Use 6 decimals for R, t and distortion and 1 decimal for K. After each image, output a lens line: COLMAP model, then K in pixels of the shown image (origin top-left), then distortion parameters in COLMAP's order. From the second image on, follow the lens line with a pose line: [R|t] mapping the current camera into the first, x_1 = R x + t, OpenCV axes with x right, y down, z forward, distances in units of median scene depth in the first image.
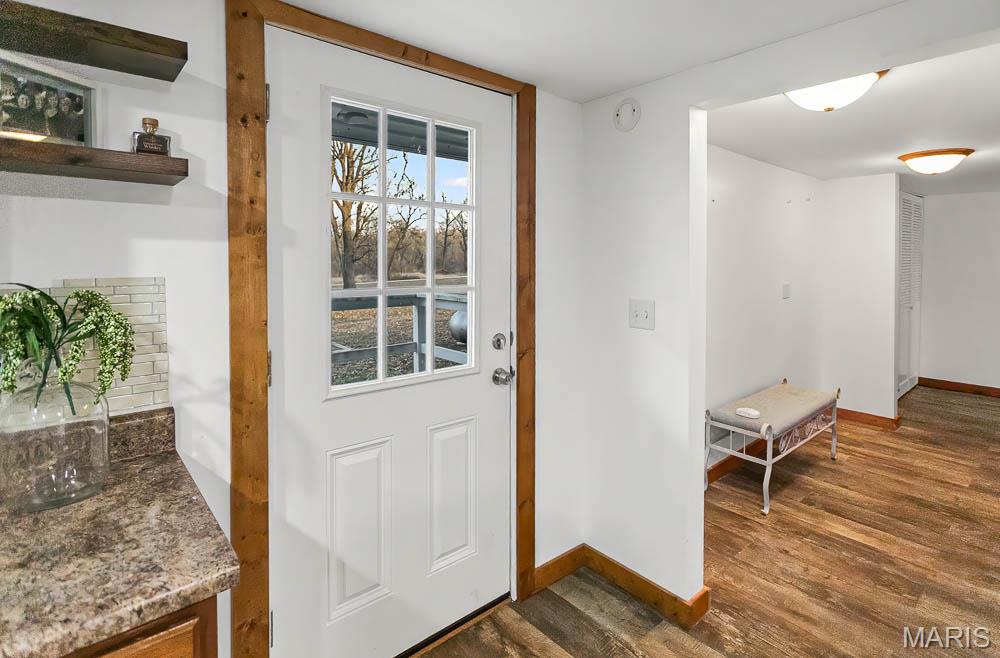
lens RADIAL K [[490.0, 0, 508.5], [0, 490.0, 268.5], [0, 0, 1]] dist [-0.003178, 0.002631]
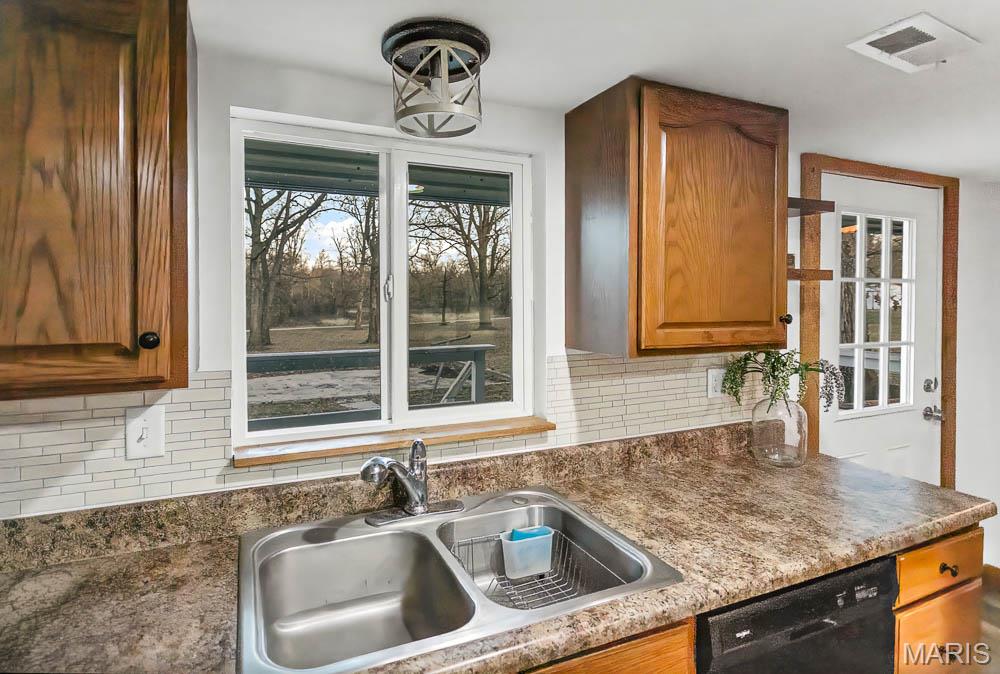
lens RADIAL K [[490.0, 0, 479.6], [0, 490.0, 307.2], [0, 0, 1]] dist [-0.003178, 0.002631]
pose [[0.946747, -0.001135, -0.321977, -0.978576], [0.000488, 0.999998, -0.002087, -0.070969], [0.321978, 0.001819, 0.946745, -0.779588]]
